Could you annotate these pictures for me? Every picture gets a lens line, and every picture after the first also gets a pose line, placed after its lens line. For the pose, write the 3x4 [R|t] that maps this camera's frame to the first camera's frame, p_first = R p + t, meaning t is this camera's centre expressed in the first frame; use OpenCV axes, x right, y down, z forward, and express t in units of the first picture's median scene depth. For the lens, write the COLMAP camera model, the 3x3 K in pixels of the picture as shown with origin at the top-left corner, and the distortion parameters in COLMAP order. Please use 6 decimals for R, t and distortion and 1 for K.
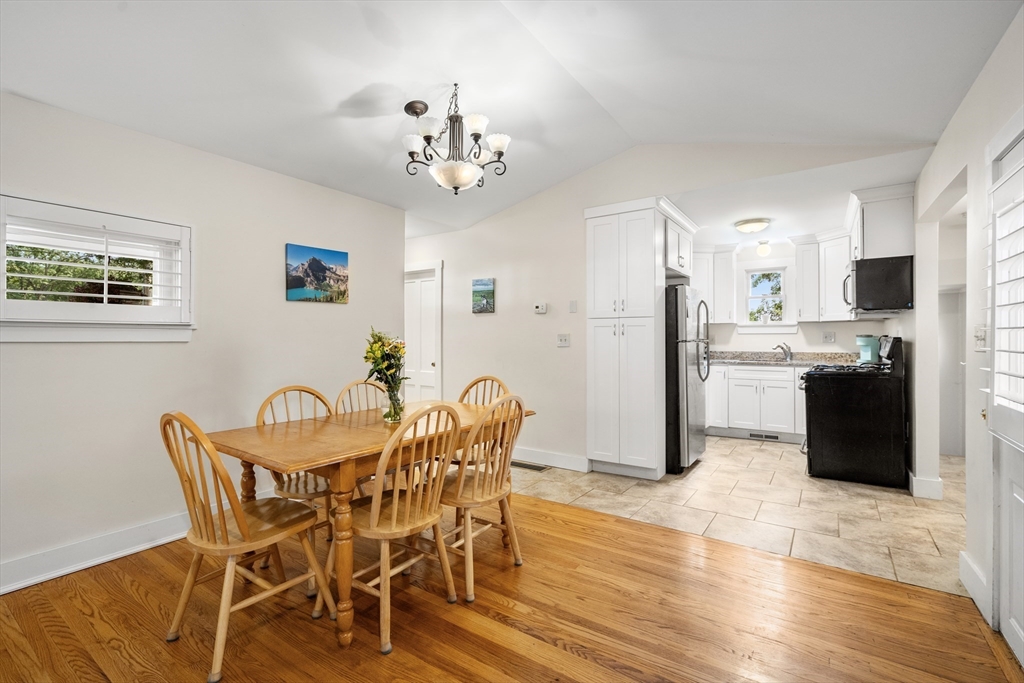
lens RADIAL K [[463.3, 0, 510.6], [0, 463.3, 335.6], [0, 0, 1]] dist [-0.004113, -0.000155]
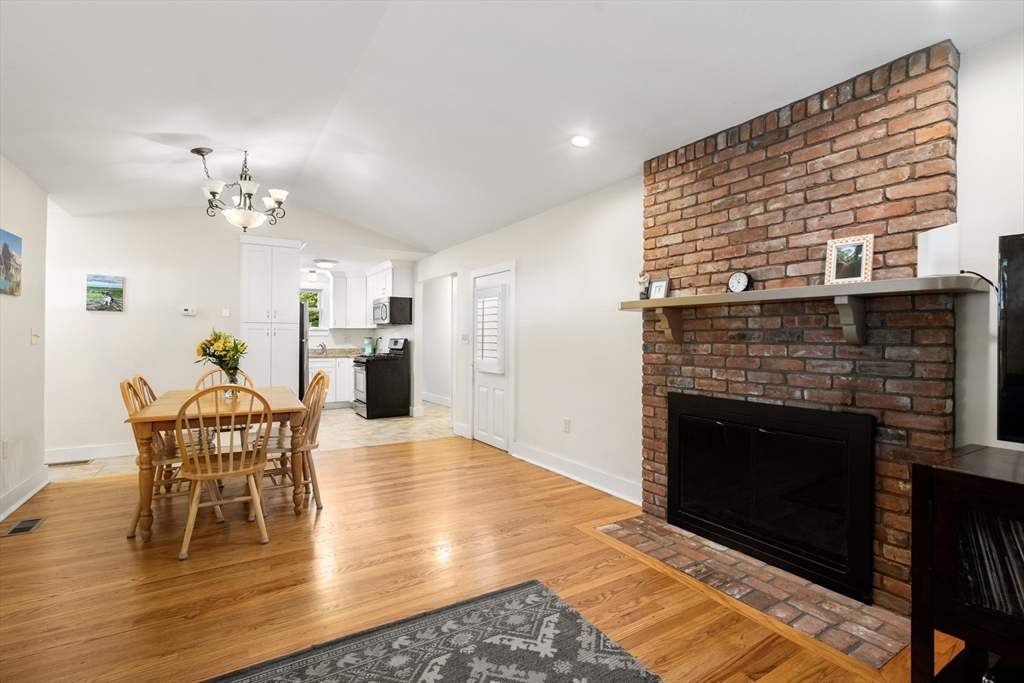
lens RADIAL K [[472.2, 0, 511.4], [0, 472.2, 337.5], [0, 0, 1]] dist [-0.002014, -0.000064]
pose [[0.401832, 0.008581, 0.915673, -0.779125], [-0.008303, 0.999949, -0.005727, 0.005724], [-0.915676, -0.005301, 0.401883, -0.206135]]
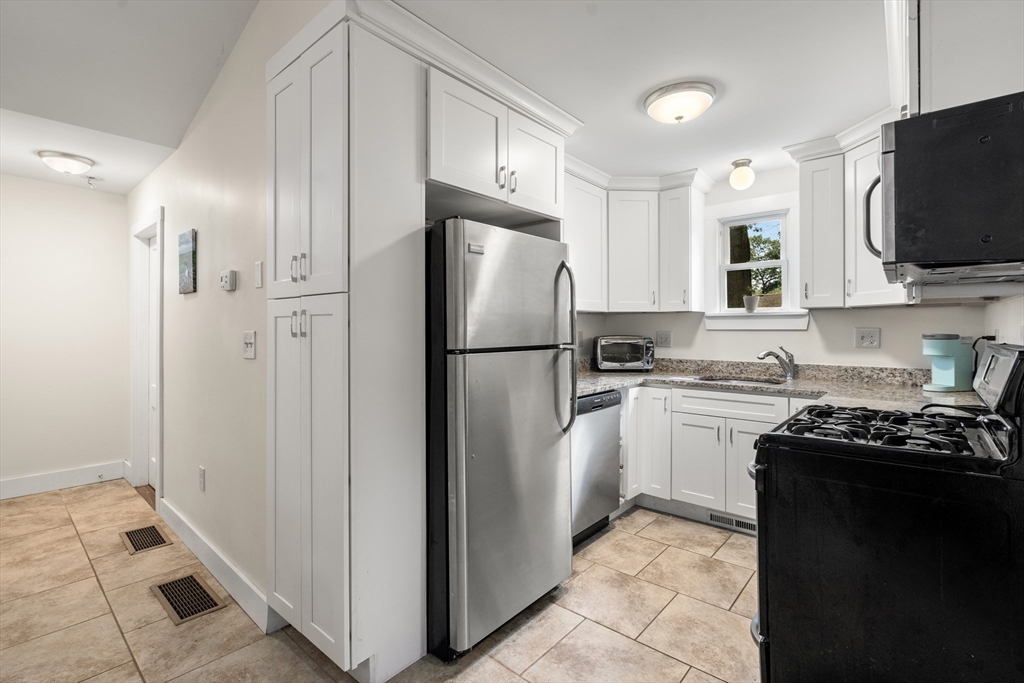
lens RADIAL K [[464.6, 0, 509.8], [0, 464.6, 327.4], [0, 0, 1]] dist [-0.000991, 0.000173]
pose [[0.993251, 0.002278, -0.115959, 0.497632], [-0.002269, 0.999997, 0.000212, -0.010755], [0.115959, 0.000052, 0.993254, 0.618354]]
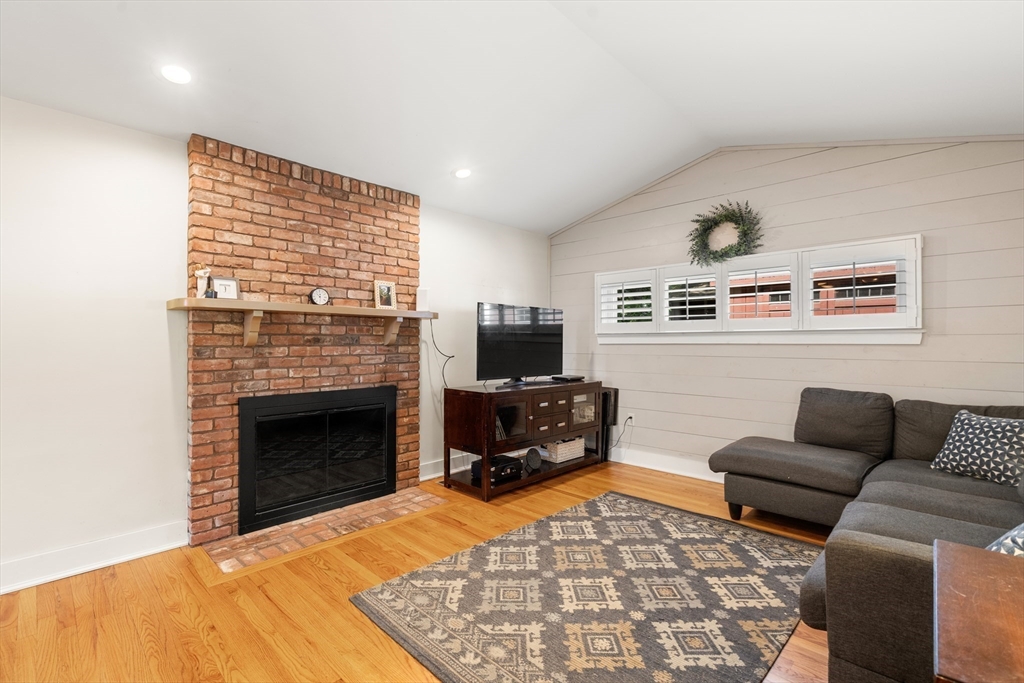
lens RADIAL K [[460.8, 0, 512.1], [0, 460.8, 339.5], [0, 0, 1]] dist [-0.003405, 0.000079]
pose [[-0.987368, 0.006882, 0.158296, -0.494354], [0.005670, 0.999951, -0.008106, 0.004935], [-0.158344, -0.007106, -0.987358, 0.532744]]
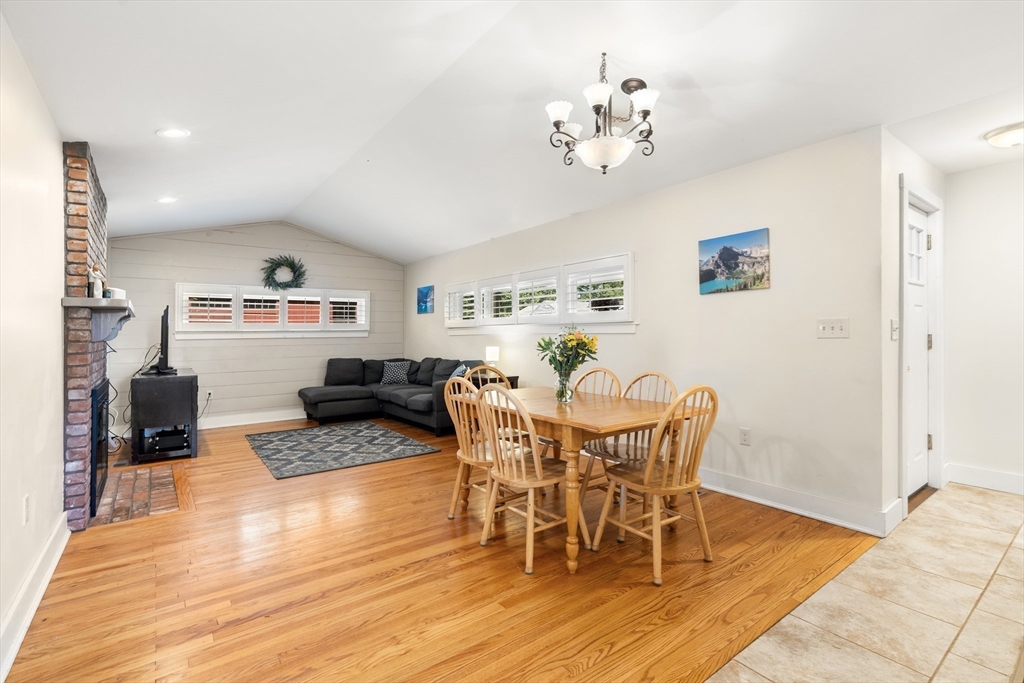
lens RADIAL K [[467.8, 0, 509.9], [0, 467.8, 325.5], [0, 0, 1]] dist [-0.000807, 0.000473]
pose [[-0.320525, -0.010786, -0.947179, 0.595631], [0.015900, 0.999733, -0.016764, 0.005502], [0.947107, -0.020433, -0.320268, 0.816409]]
